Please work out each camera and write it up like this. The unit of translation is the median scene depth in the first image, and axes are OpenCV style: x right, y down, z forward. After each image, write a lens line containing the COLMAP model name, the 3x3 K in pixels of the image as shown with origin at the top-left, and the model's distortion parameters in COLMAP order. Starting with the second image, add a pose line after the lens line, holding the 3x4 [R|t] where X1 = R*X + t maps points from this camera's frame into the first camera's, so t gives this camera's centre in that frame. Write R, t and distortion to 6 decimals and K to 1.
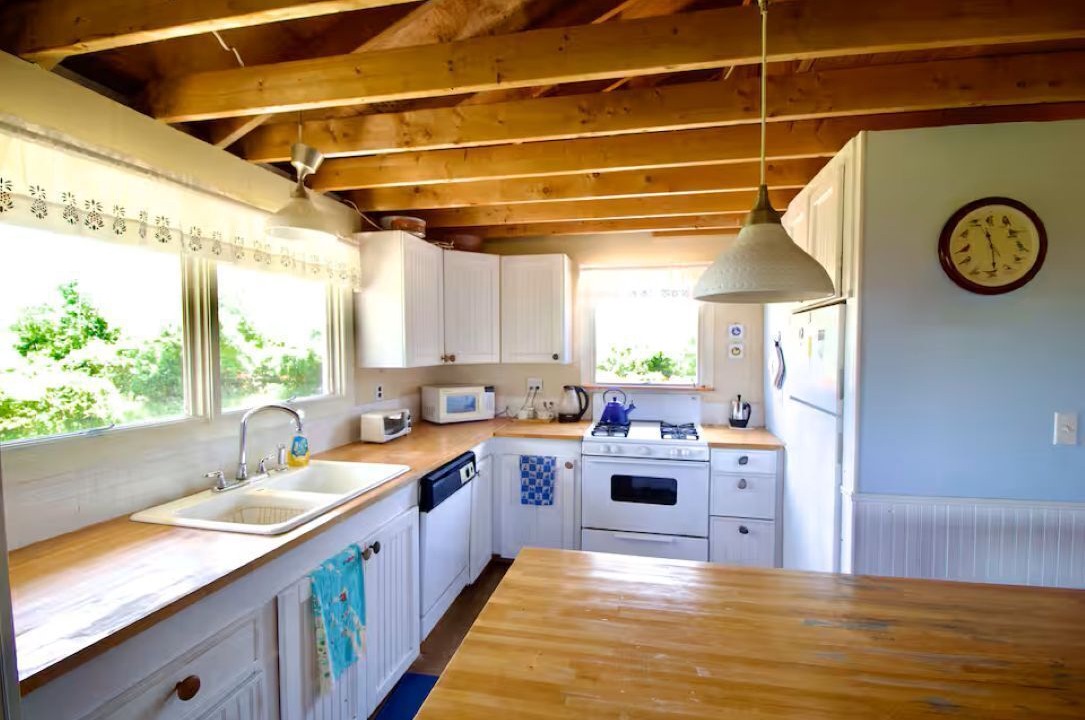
lens RADIAL K [[504.8, 0, 546.4], [0, 504.8, 363.5], [0, 0, 1]] dist [0.001193, -0.000055]
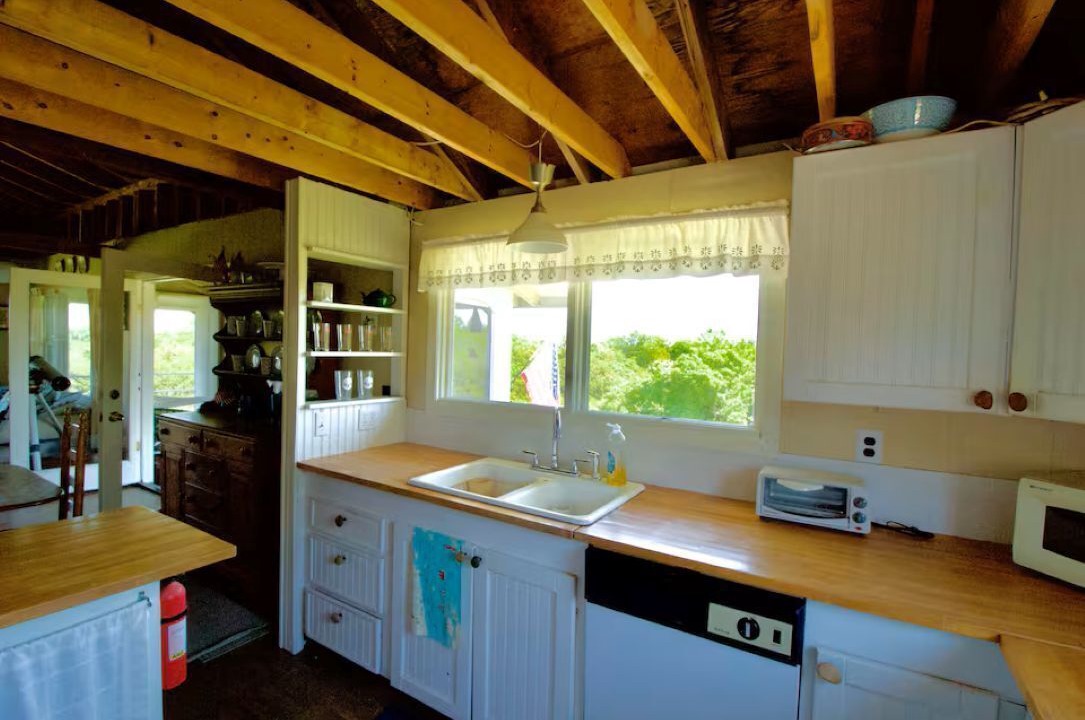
lens RADIAL K [[504.8, 0, 546.4], [0, 504.8, 363.5], [0, 0, 1]] dist [0.001193, -0.000055]
pose [[-0.339352, 0.015712, -0.940528, 0.512864], [-0.061928, 0.997318, 0.039005, -0.056602], [0.938619, 0.071482, -0.337469, 1.423475]]
